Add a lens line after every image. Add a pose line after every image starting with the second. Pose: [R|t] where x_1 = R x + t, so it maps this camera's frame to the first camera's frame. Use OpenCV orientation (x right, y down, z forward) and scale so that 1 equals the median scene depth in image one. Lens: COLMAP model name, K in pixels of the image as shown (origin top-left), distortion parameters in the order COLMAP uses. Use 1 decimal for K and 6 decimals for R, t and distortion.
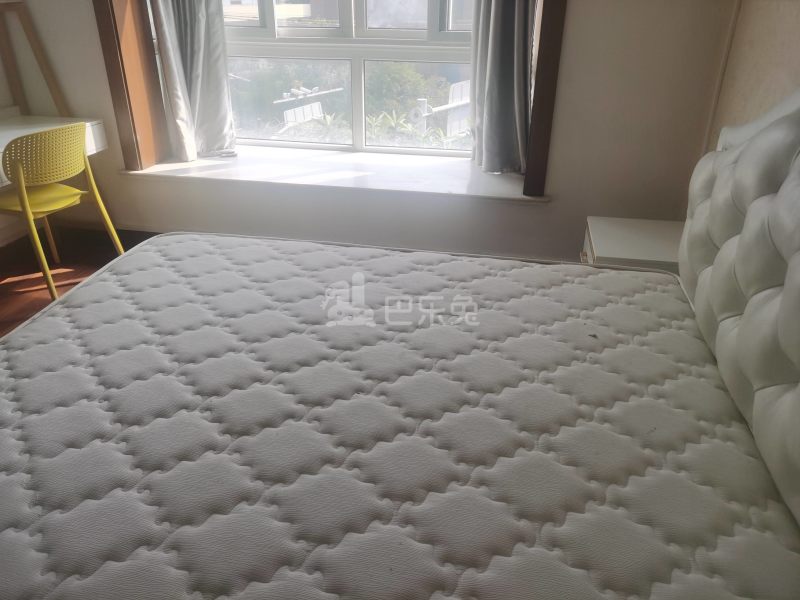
lens RADIAL K [[631.7, 0, 398.3], [0, 631.7, 294.8], [0, 0, 1]] dist [0.024723, -0.000579]
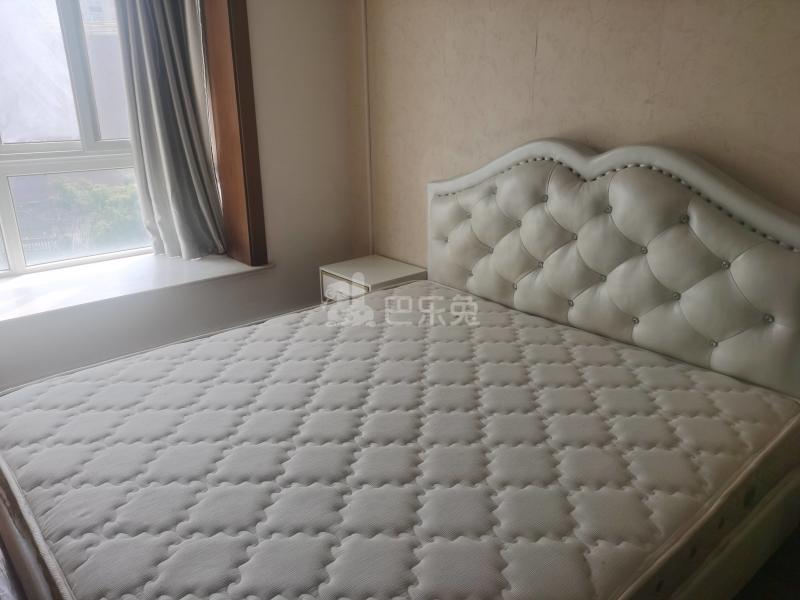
lens RADIAL K [[631.7, 0, 396.9], [0, 631.7, 306.3], [0, 0, 1]] dist [0.024723, -0.000579]
pose [[0.596560, -0.269989, 0.755792, -0.734395], [0.355940, 0.933041, 0.052358, -0.071953], [-0.719321, 0.237782, 0.652715, 0.067627]]
